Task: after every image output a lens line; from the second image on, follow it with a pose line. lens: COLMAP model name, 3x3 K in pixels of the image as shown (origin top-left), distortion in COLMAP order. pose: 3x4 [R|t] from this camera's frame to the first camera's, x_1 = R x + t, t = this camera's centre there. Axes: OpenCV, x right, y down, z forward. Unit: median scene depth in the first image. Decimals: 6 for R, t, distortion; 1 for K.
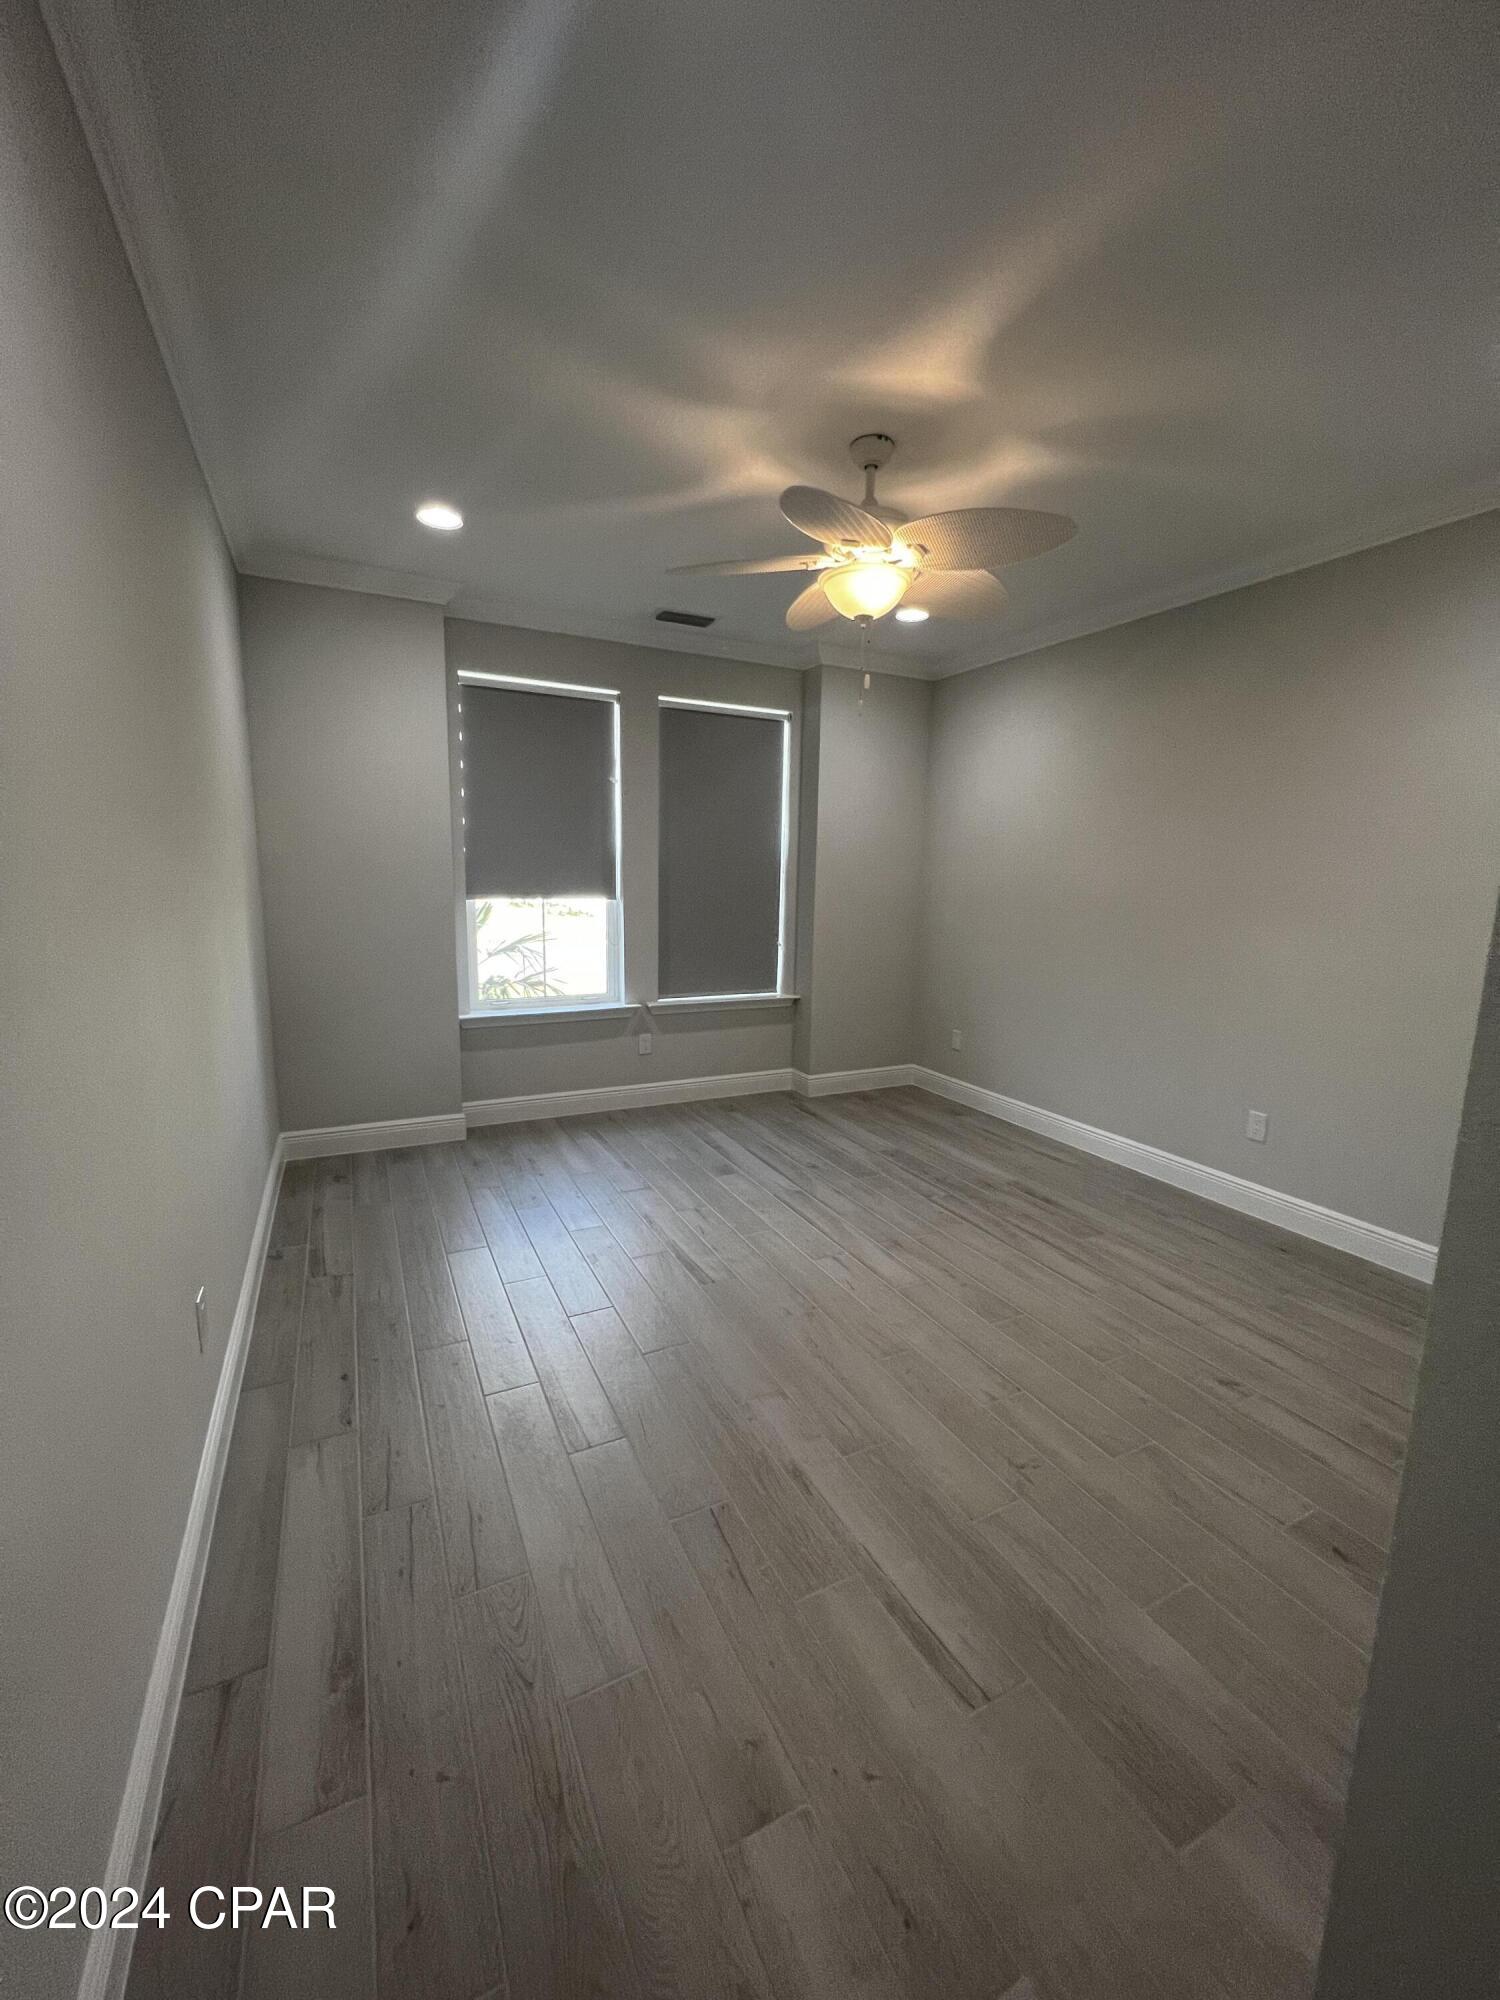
lens RADIAL K [[799.8, 0, 749.8], [0, 799.8, 1002.3], [0, 0, 1]] dist [0.000854, 0.000021]
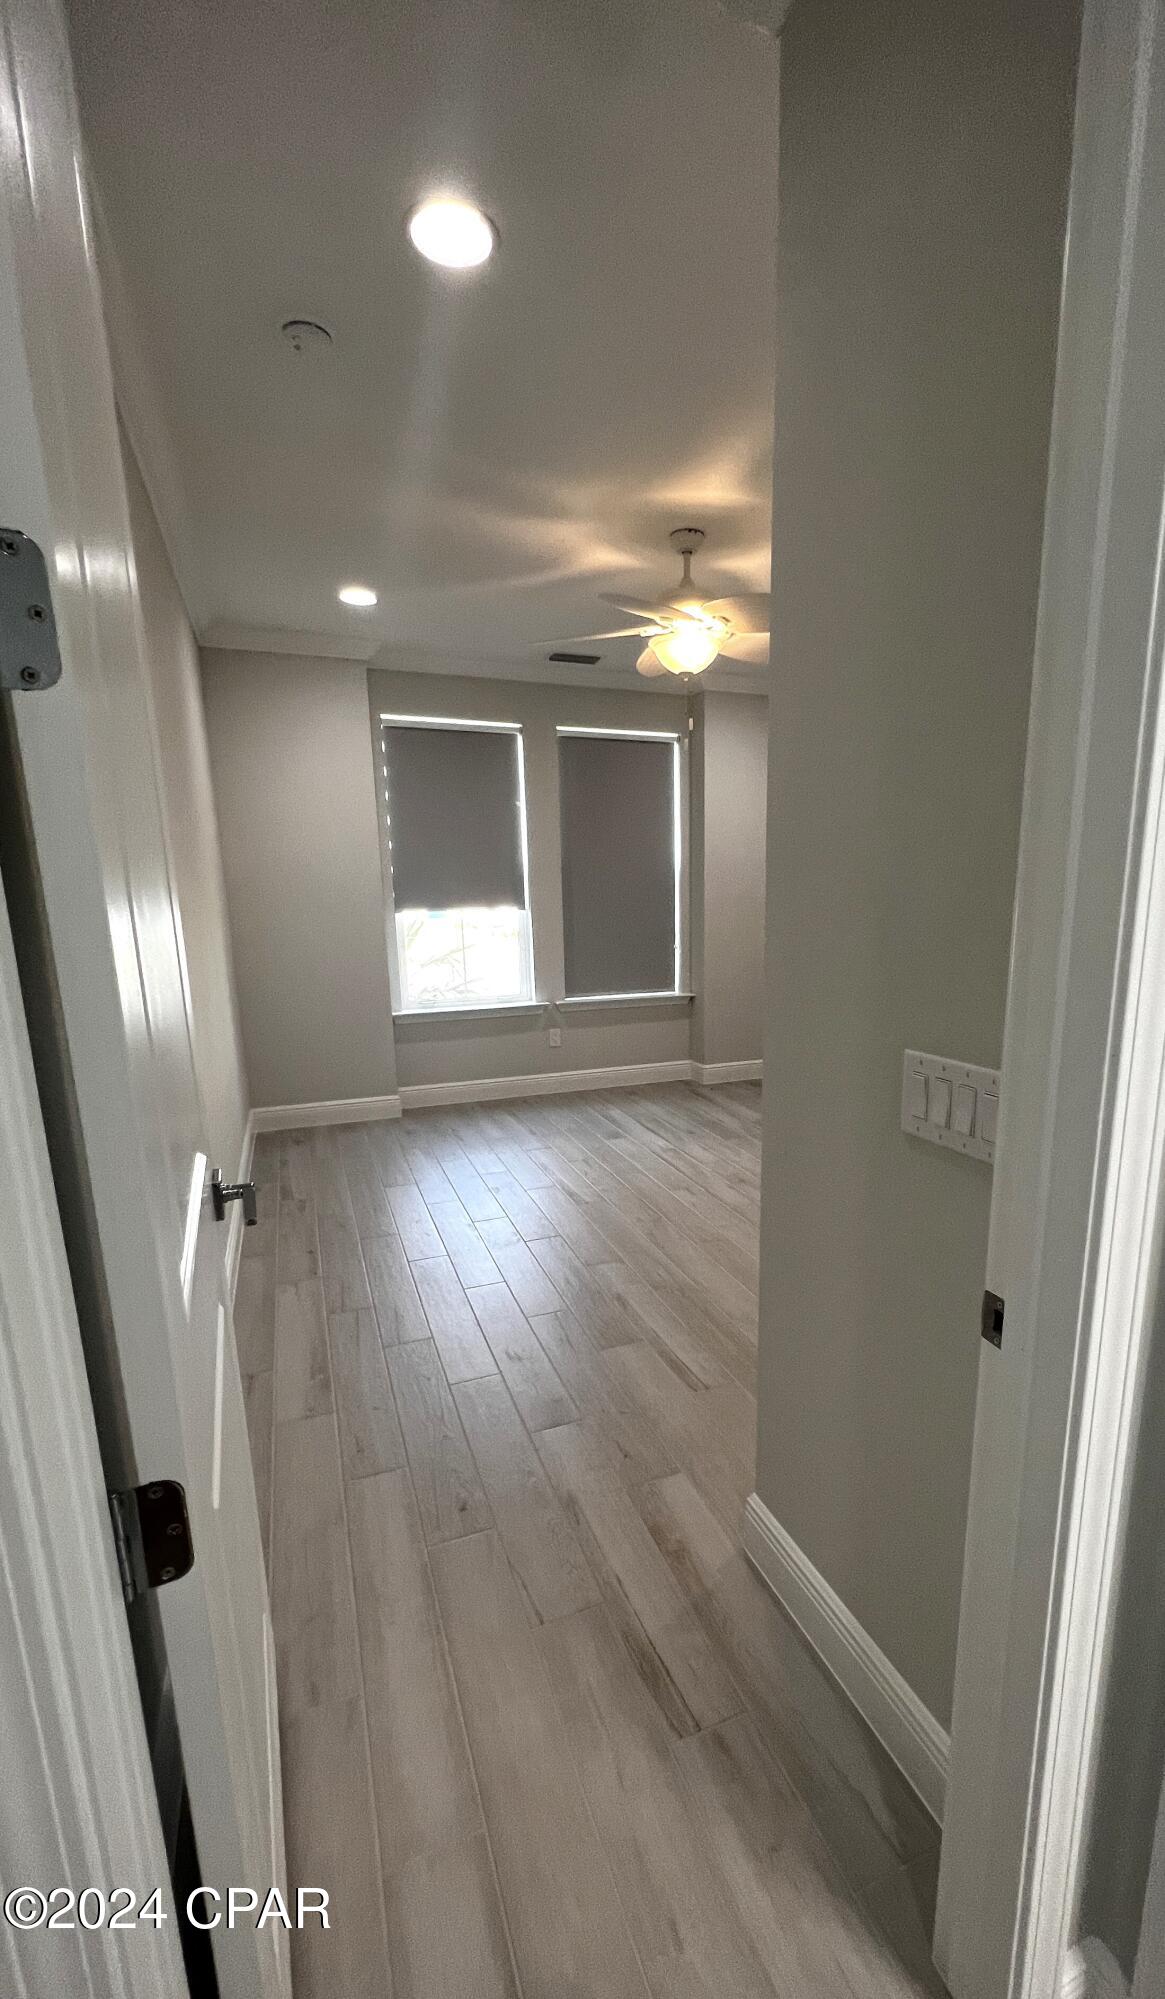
lens RADIAL K [[838.9, 0, 654.0], [0, 838.9, 1066.0], [0, 0, 1]] dist [-0.000883, -0.000048]
pose [[0.997826, -0.016482, -0.063809, 0.103149], [0.019553, 0.998666, 0.047793, 0.046580], [0.062936, -0.048936, 0.996817, -0.219936]]
